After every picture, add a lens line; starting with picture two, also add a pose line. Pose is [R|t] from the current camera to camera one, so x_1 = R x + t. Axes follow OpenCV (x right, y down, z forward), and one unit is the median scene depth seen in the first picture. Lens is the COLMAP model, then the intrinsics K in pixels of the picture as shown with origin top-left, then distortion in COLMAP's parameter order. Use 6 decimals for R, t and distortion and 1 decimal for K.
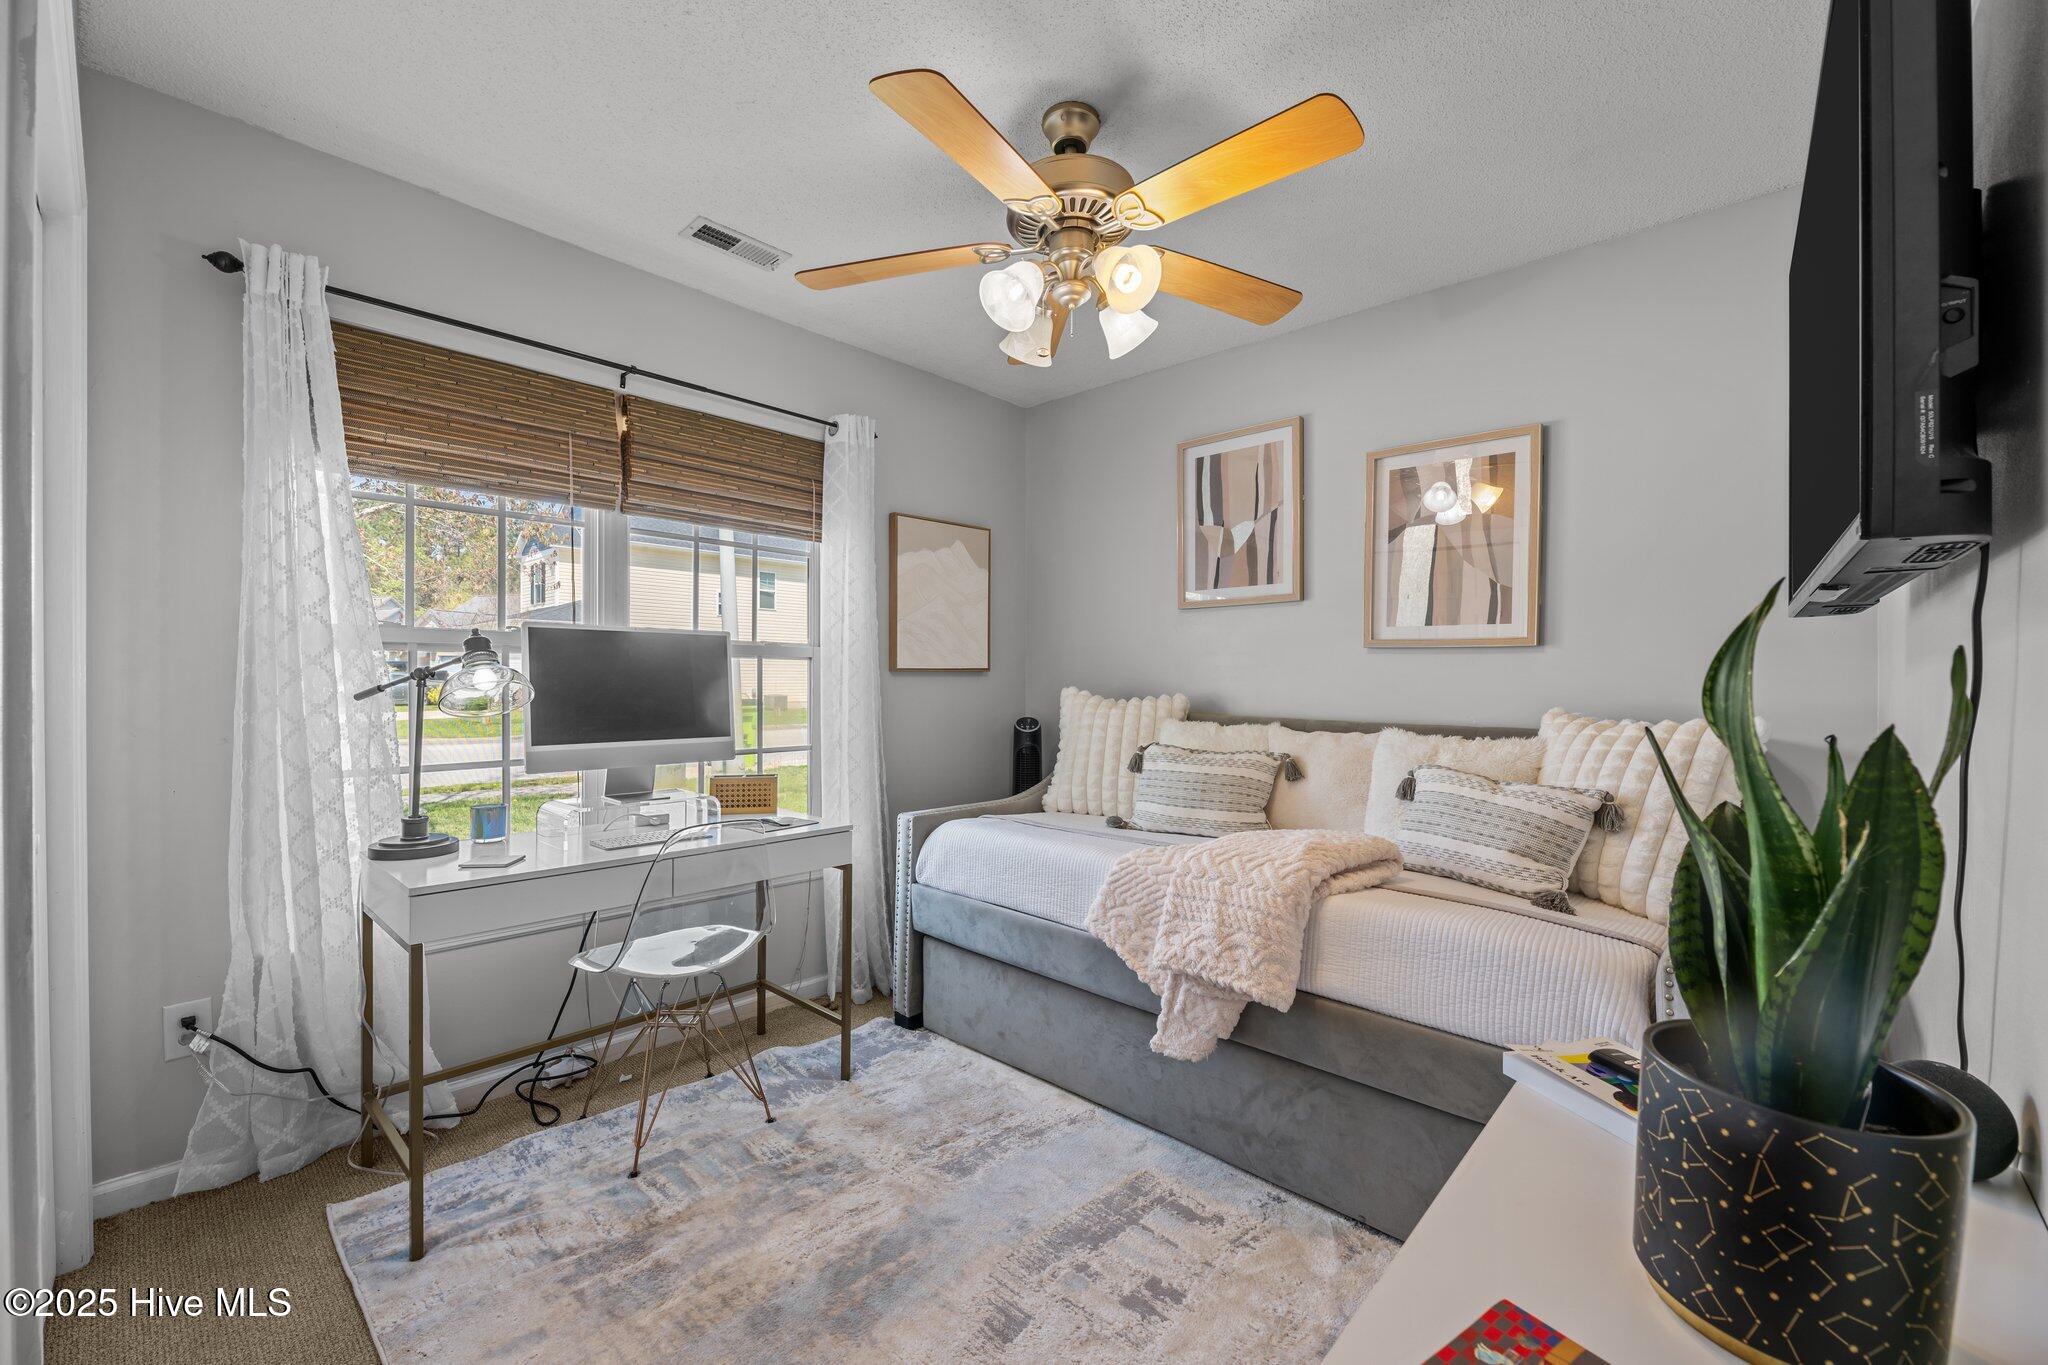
lens RADIAL K [[838.5, 0, 1024.0], [0, 838.5, 682.5], [0, 0, 1]] dist [0.001123, 0.000053]
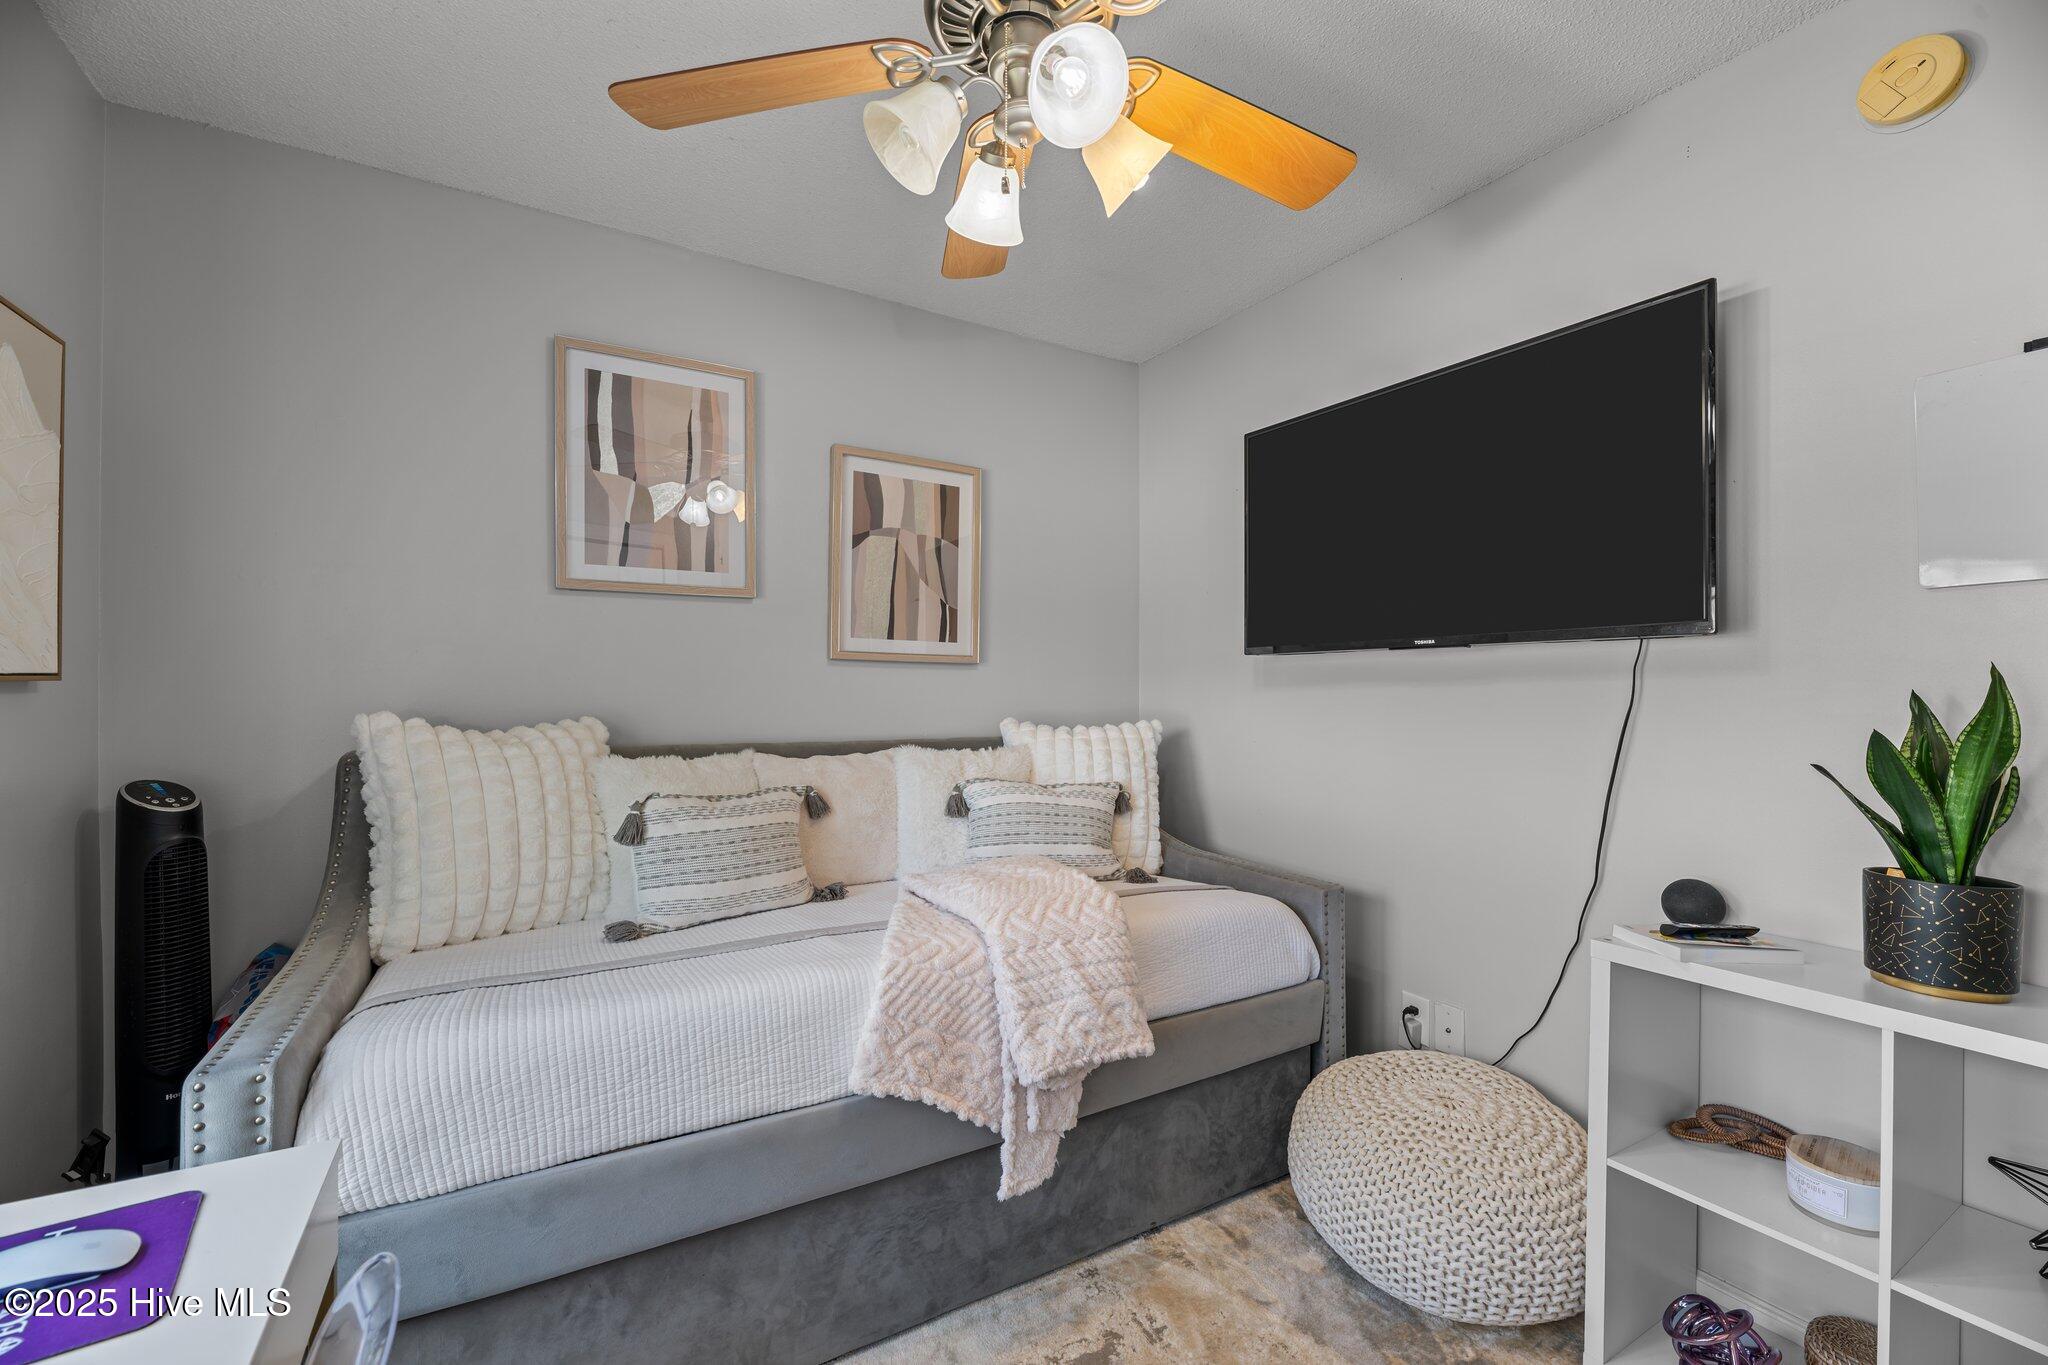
lens RADIAL K [[825.6, 0, 1024.0], [0, 825.6, 682.5], [0, 0, 1]] dist [-0.000677, -0.000020]
pose [[0.282099, 0.002489, 0.959382, -0.417276], [0.001888, 0.999993, -0.003150, -0.013974], [-0.959383, 0.002700, 0.282093, 0.591913]]
